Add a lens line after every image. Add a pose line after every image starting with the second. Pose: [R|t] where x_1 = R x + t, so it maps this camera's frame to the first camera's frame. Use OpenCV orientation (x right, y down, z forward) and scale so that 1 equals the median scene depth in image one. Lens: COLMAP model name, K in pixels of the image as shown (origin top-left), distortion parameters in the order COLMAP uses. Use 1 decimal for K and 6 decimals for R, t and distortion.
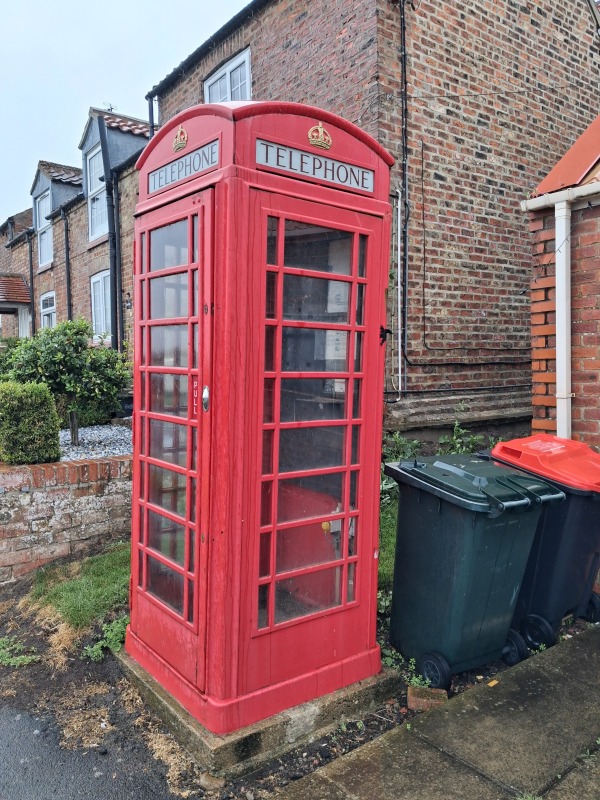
lens RADIAL K [[623.0, 0, 300.0], [0, 623.0, 400.0], [0, 0, 1]] dist [0.001434, -0.001484]
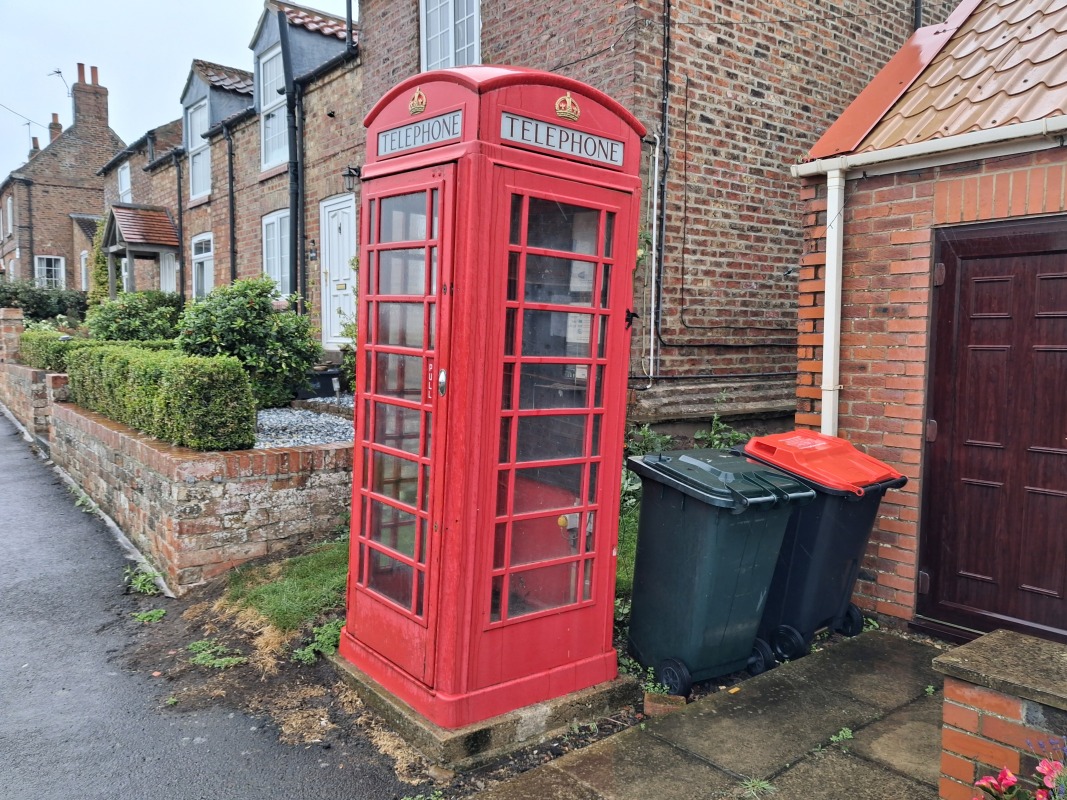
lens RADIAL K [[836.3, 0, 566.4], [0, 836.3, 407.0], [0, 0, 1]] dist [-0.001417, 0.004947]
pose [[0.998405, 0.024701, 0.050775, -0.015391], [-0.026223, 0.999220, 0.029530, -0.004743], [-0.050006, -0.030814, 0.998273, -0.186500]]
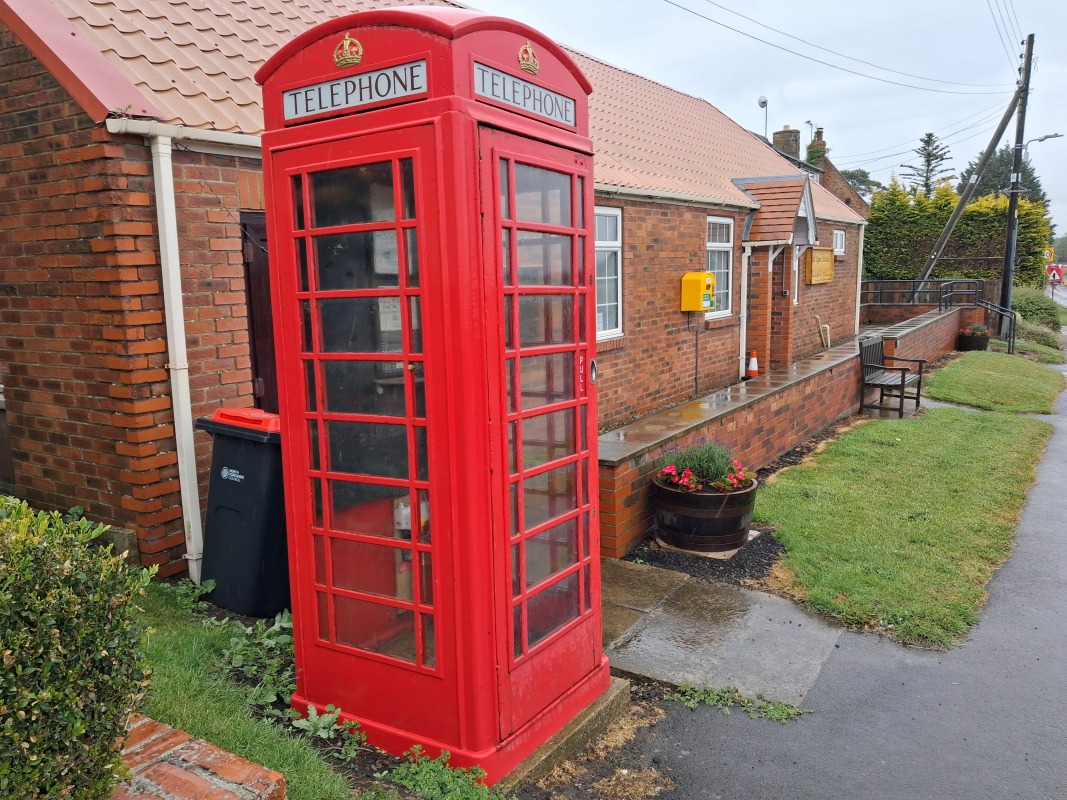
lens RADIAL K [[841.7, 0, 533.5], [0, 841.7, 400.0], [0, 0, 1]] dist [0.005148, -0.008757]
pose [[-0.339915, -0.118862, 0.932914, -0.861653], [0.076622, 0.985183, 0.153440, -0.105537], [-0.937330, 0.123638, -0.325771, 0.963322]]
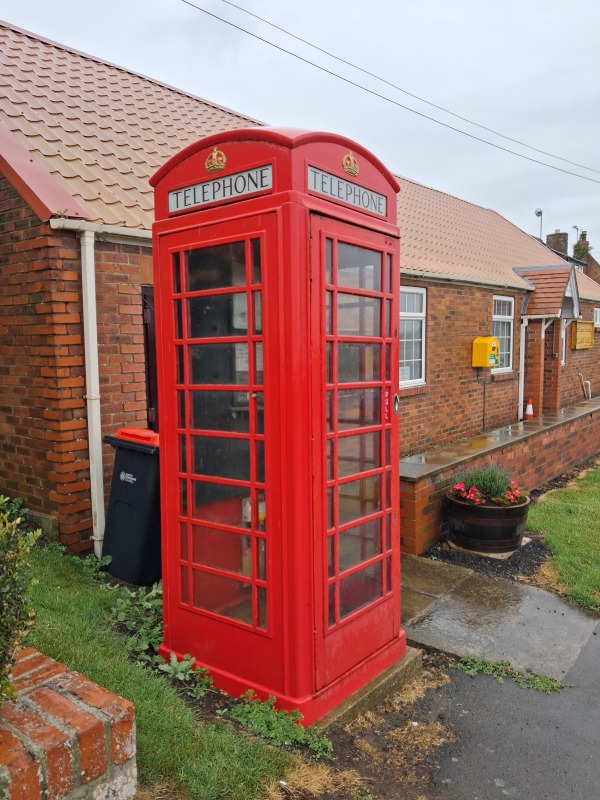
lens RADIAL K [[627.0, 0, 296.3], [0, 627.0, 404.9], [0, 0, 1]] dist [-0.001417, 0.004947]
pose [[-0.240443, -0.079855, 0.967373, -0.843266], [0.064842, 0.993063, 0.098092, -0.086688], [-0.968495, 0.086312, -0.233597, 0.943649]]
